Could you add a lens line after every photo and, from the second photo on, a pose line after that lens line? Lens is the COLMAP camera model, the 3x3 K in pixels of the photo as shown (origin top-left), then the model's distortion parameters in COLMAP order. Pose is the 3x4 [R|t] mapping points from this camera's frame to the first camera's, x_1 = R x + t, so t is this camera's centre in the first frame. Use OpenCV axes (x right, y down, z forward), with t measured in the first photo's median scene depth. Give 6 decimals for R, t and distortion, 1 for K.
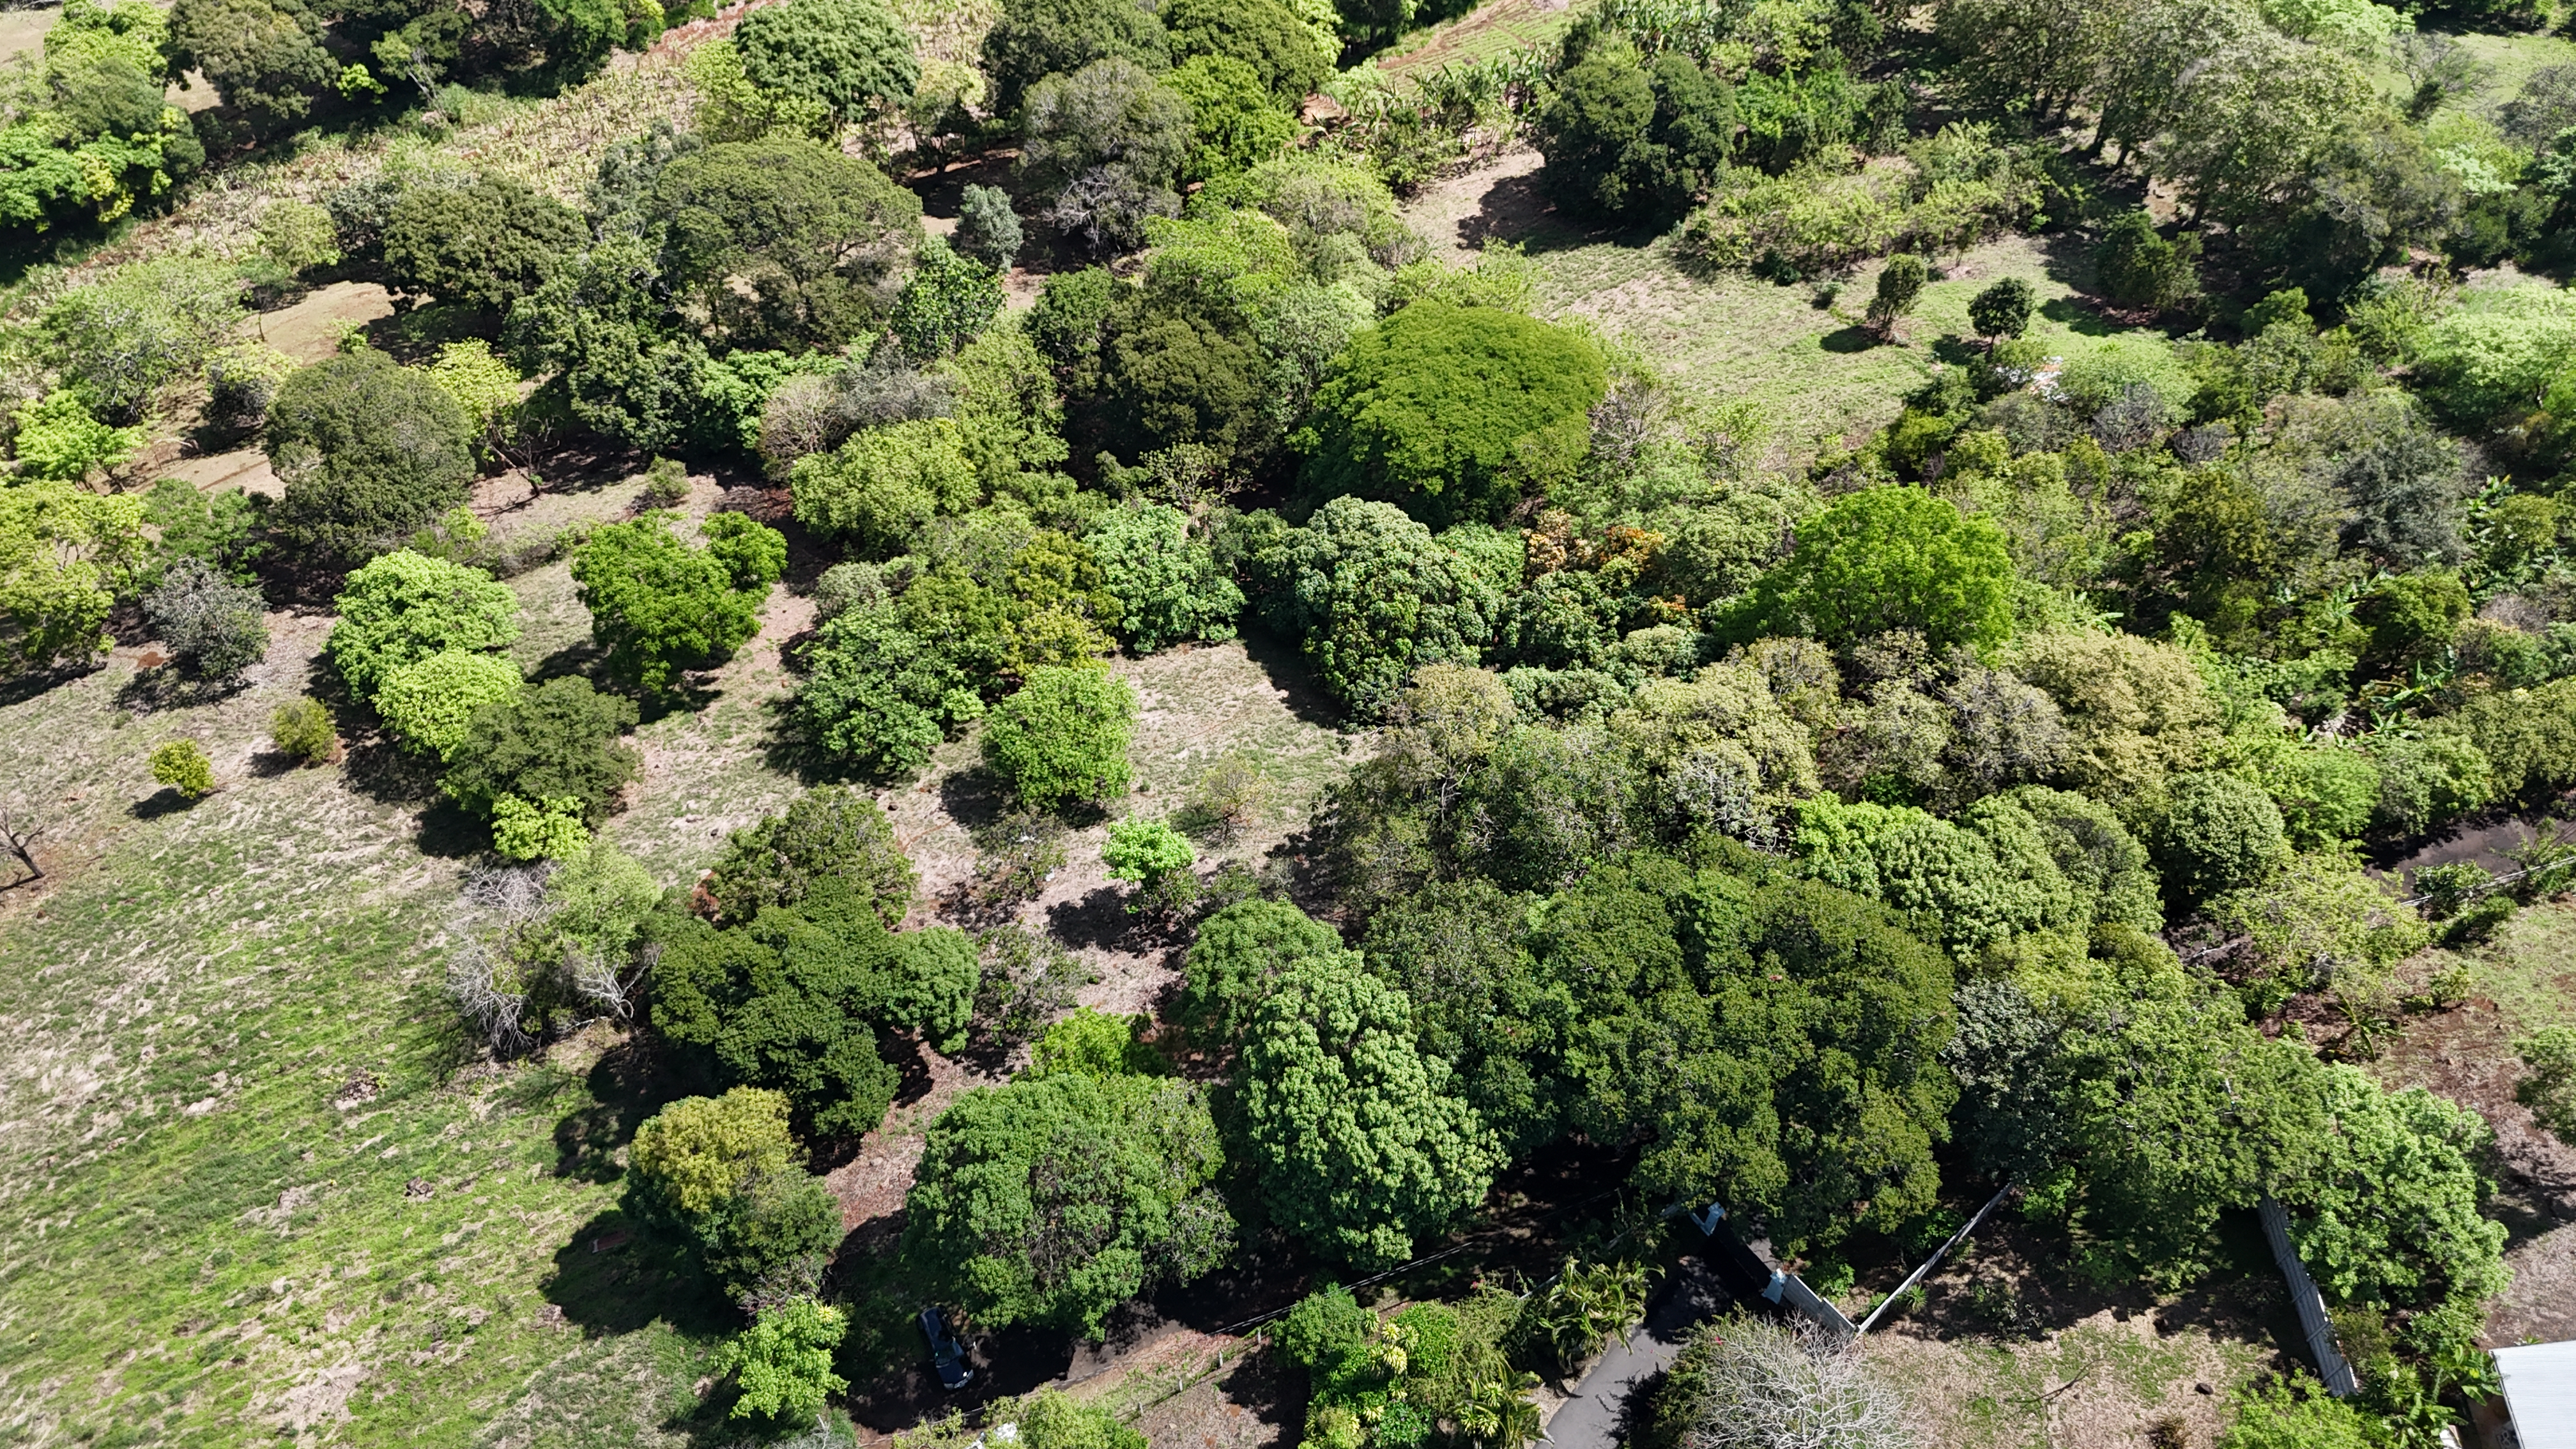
lens RADIAL K [[1919.3, 0, 1288.0], [0, 1919.3, 724.5], [0, 0, 1]] dist [0.102769, -0.109510]
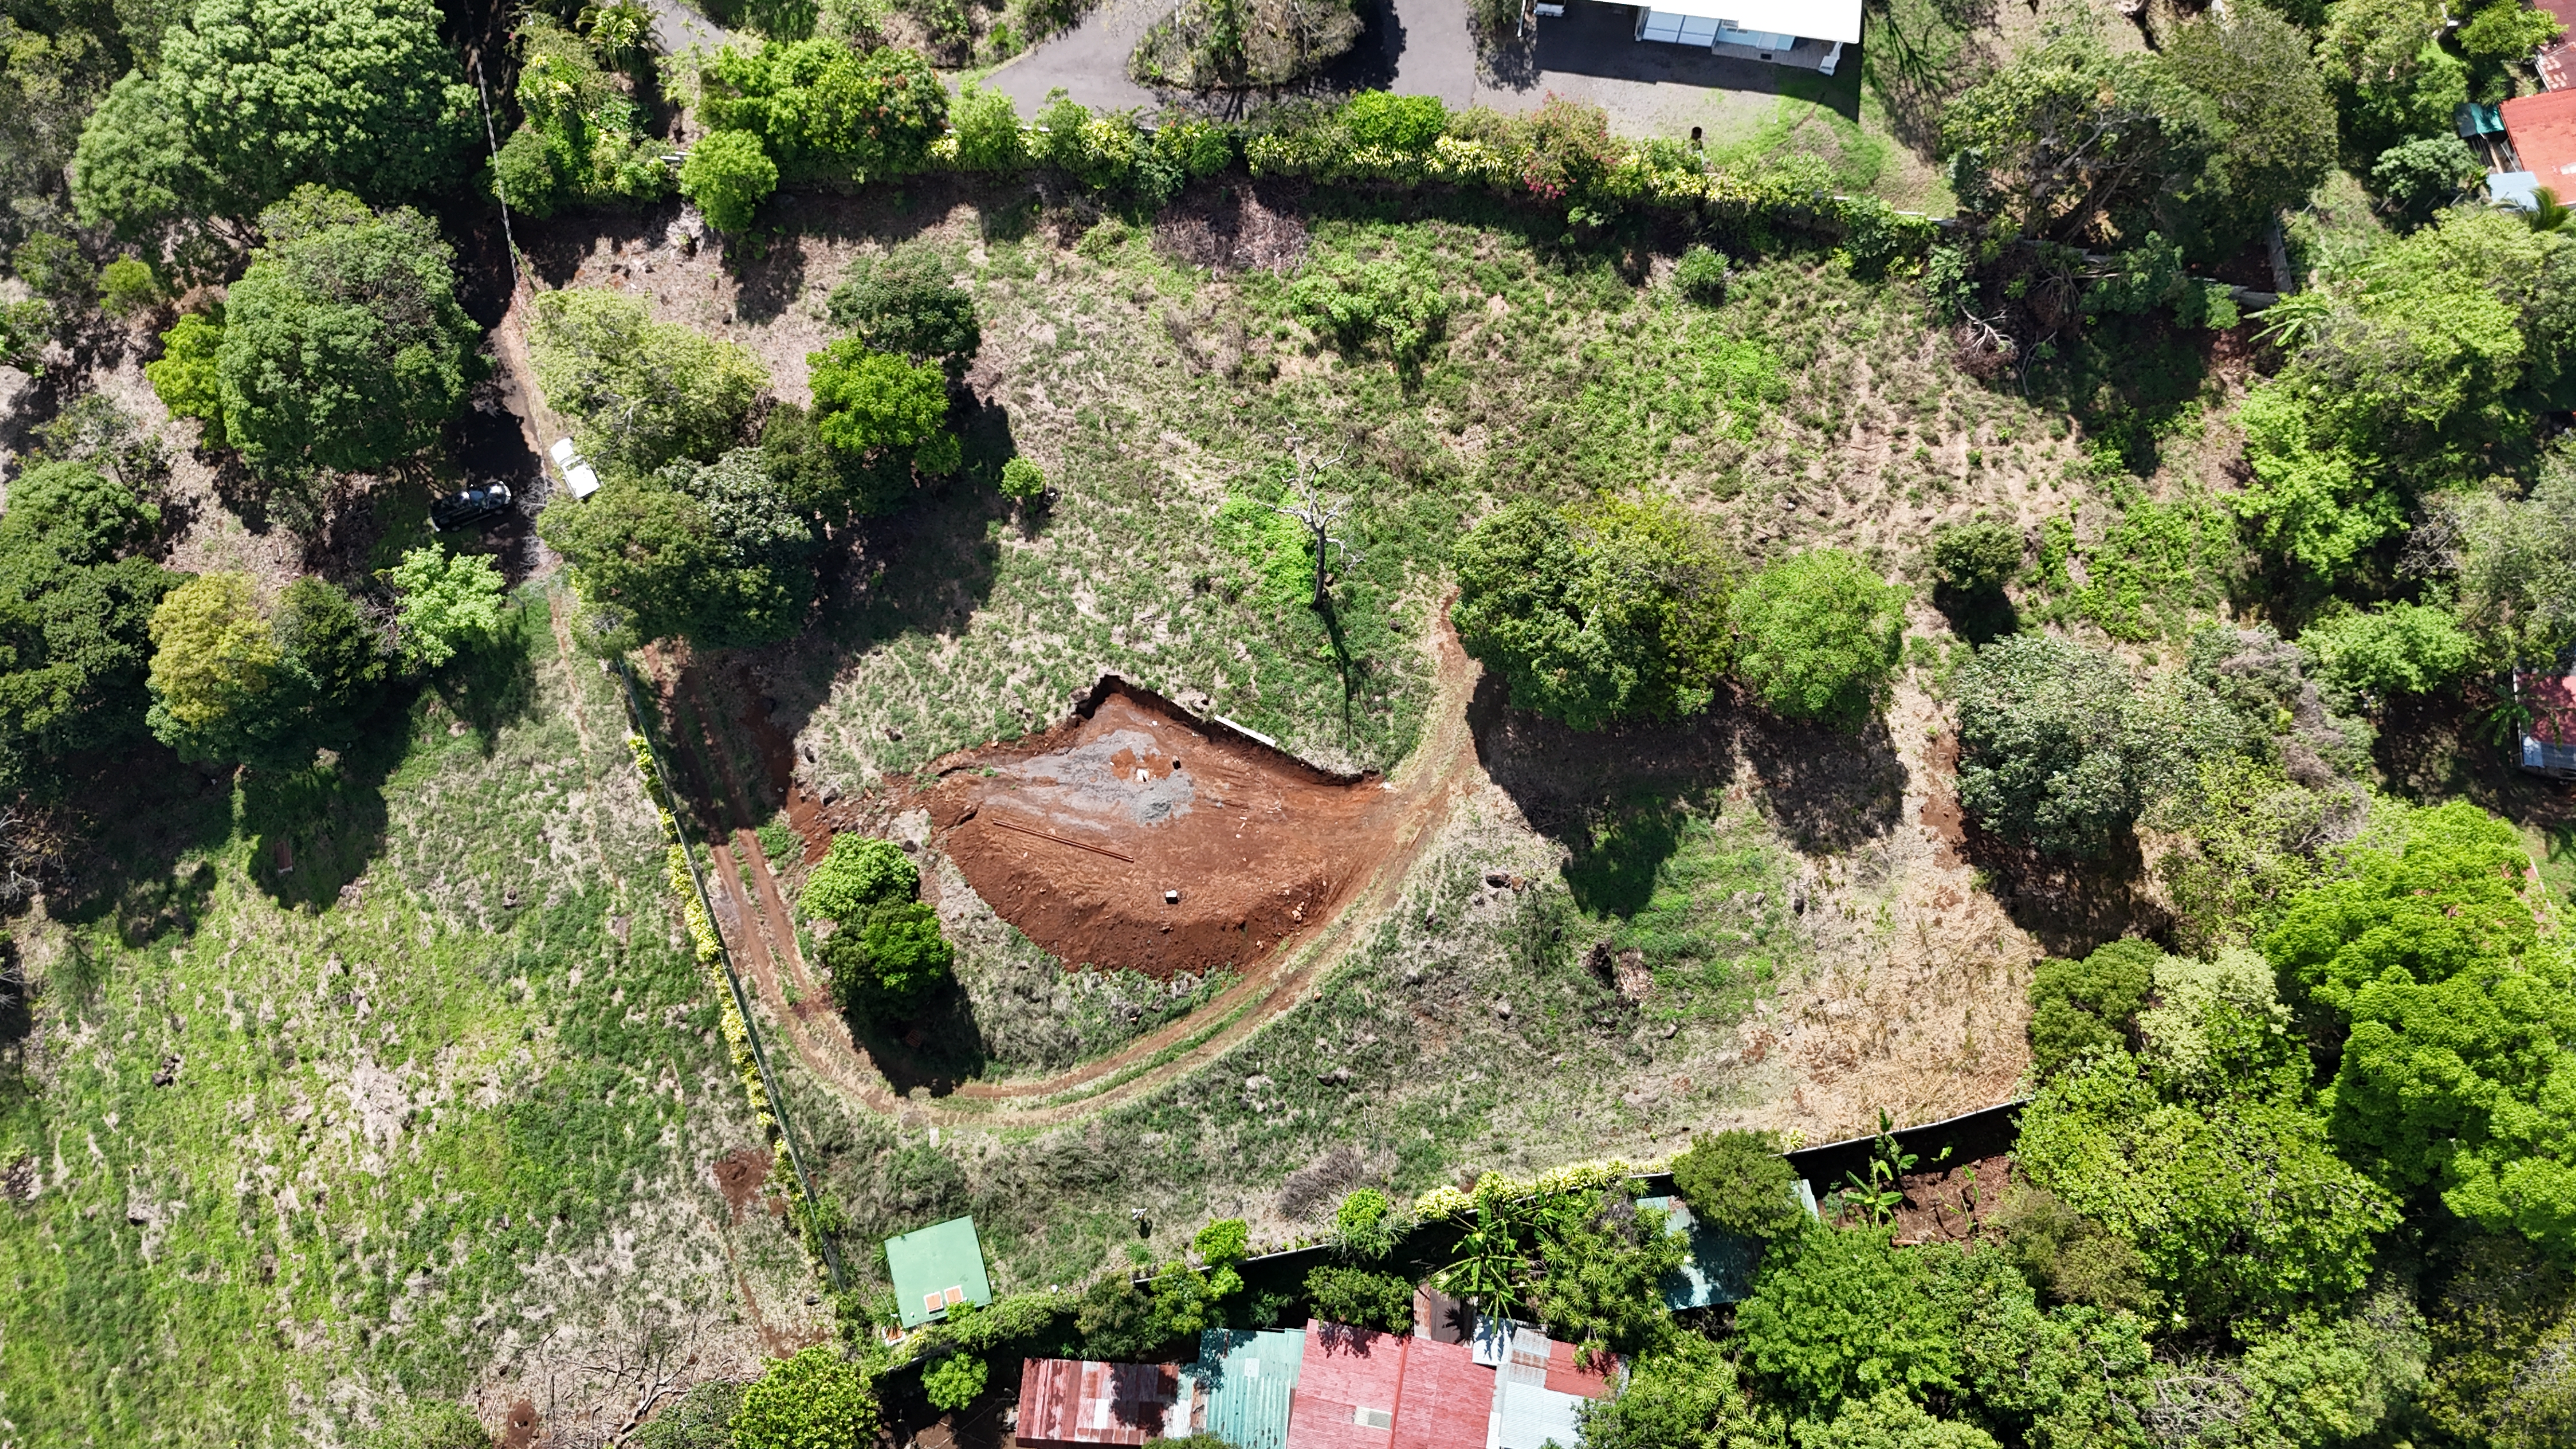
lens RADIAL K [[1918.8, 0, 1288.0], [0, 1918.8, 724.5], [0, 0, 1]] dist [0.073390, -0.070952]
pose [[0.073641, -0.940565, 0.331535, -0.480622], [0.778714, 0.261918, 0.570091, 0.066840], [-0.623042, 0.216189, 0.751719, -0.068840]]
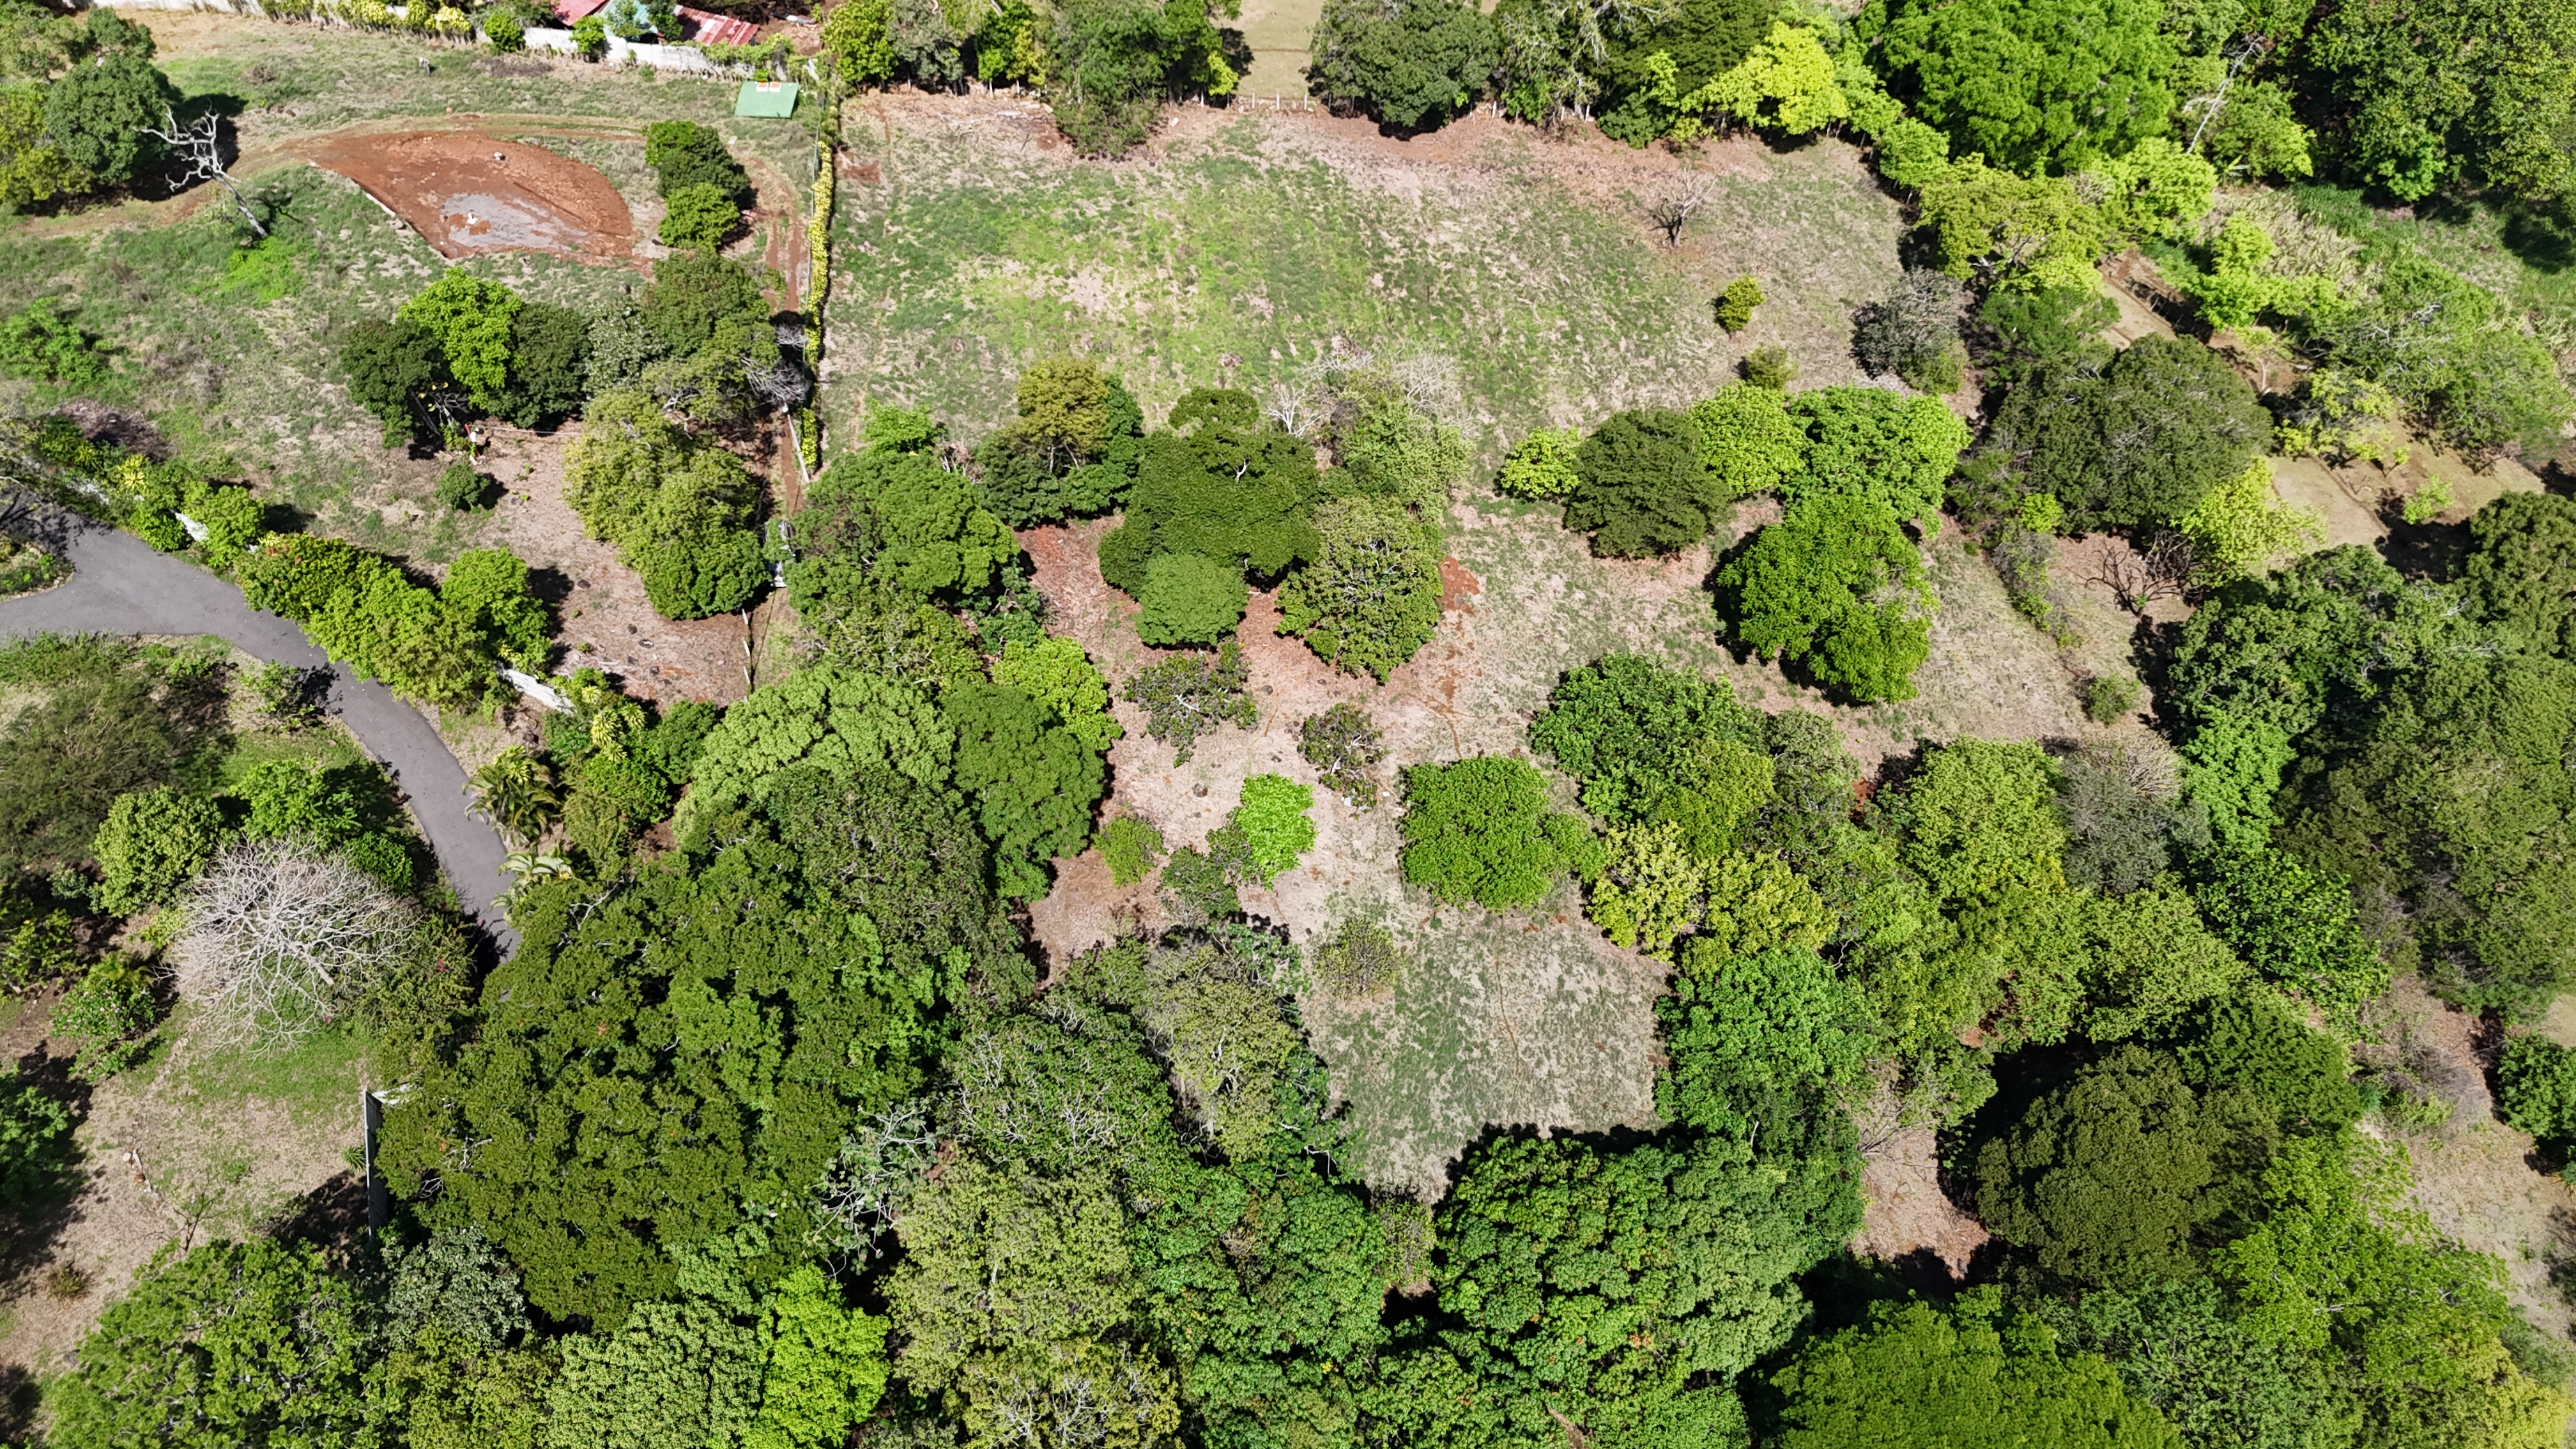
lens RADIAL K [[1918.8, 0, 1288.0], [0, 1918.8, 724.5], [0, 0, 1]] dist [0.073390, -0.070952]
pose [[-0.370028, 0.733484, -0.570159, 0.398919], [-0.739877, 0.138488, 0.658333, -0.526525], [0.561837, 0.665449, 0.491443, 0.468104]]
